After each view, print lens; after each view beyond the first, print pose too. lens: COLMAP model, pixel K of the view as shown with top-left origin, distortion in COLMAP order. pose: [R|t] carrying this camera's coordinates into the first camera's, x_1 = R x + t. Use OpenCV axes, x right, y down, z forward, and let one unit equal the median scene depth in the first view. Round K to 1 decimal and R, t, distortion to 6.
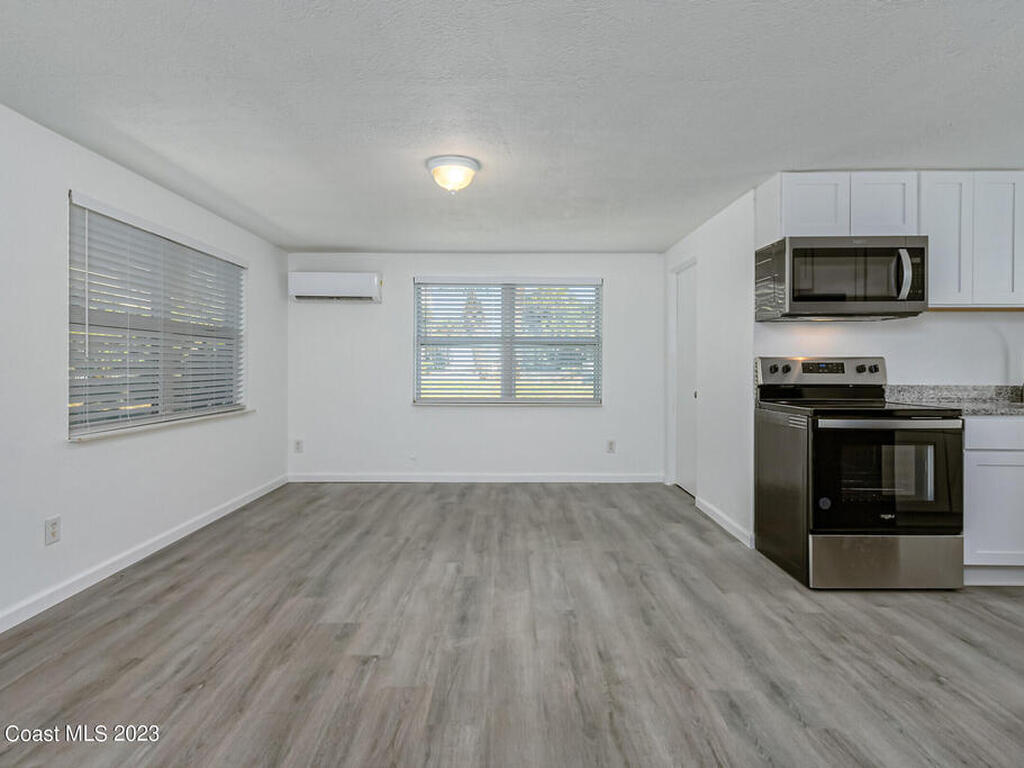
lens RADIAL K [[544.0, 0, 509.8], [0, 544.0, 363.9], [0, 0, 1]] dist [0.007001, -0.000526]
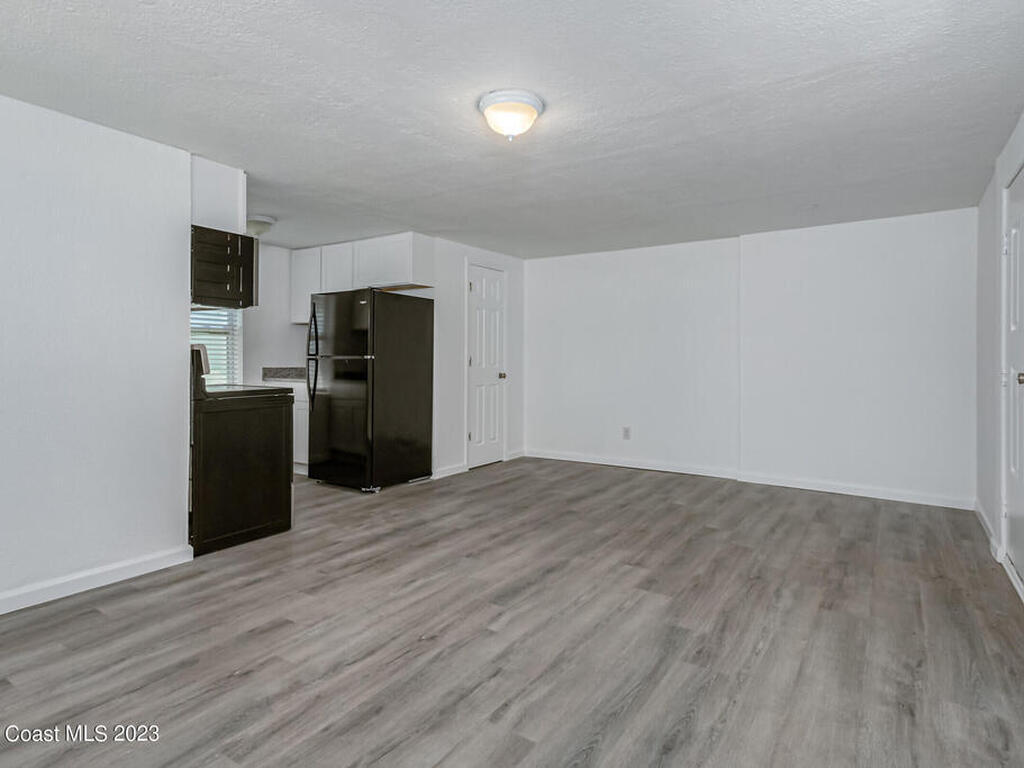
lens RADIAL K [[570.1, 0, 499.9], [0, 570.1, 359.5], [0, 0, 1]] dist [0.027566, -0.000556]
pose [[-0.818742, -0.005863, 0.574132, -0.544286], [-0.006649, 0.999978, 0.000731, 0.009805], [-0.574124, -0.003219, -0.818762, 1.605276]]
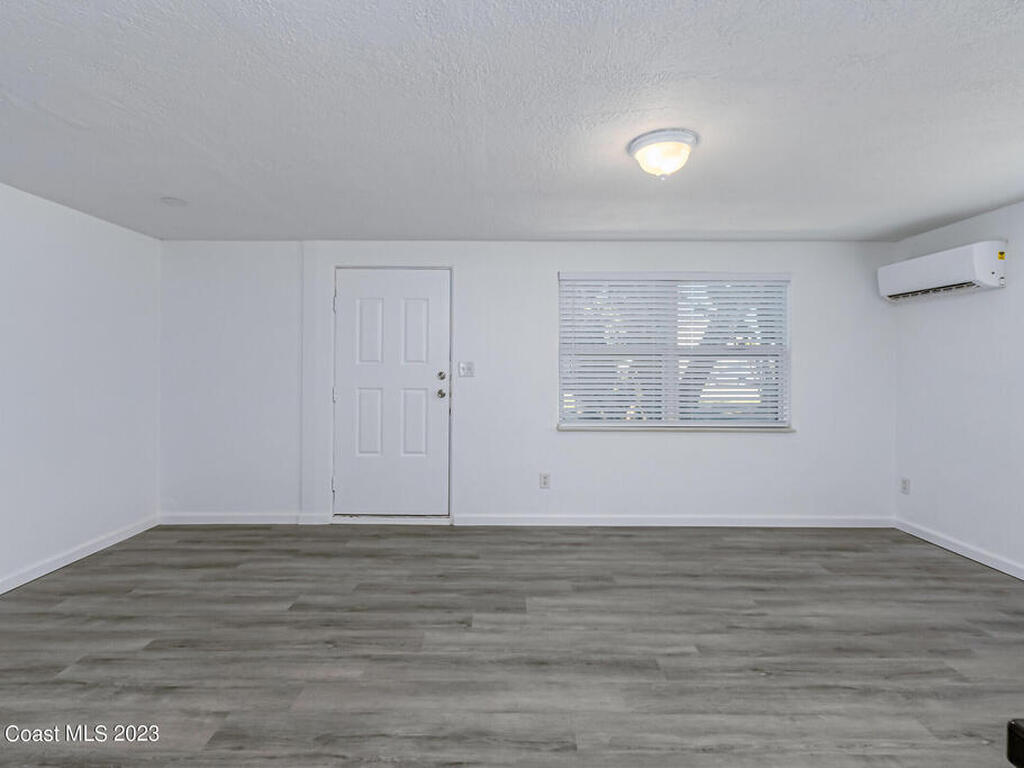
lens RADIAL K [[531.6, 0, 509.3], [0, 531.6, 363.7], [0, 0, 1]] dist [0.000336, -0.001516]
pose [[-0.000829, -0.009252, -0.999957, 0.644033], [-0.000384, 0.999957, -0.009252, -0.029316], [1.000000, 0.000377, -0.000833, 0.732777]]
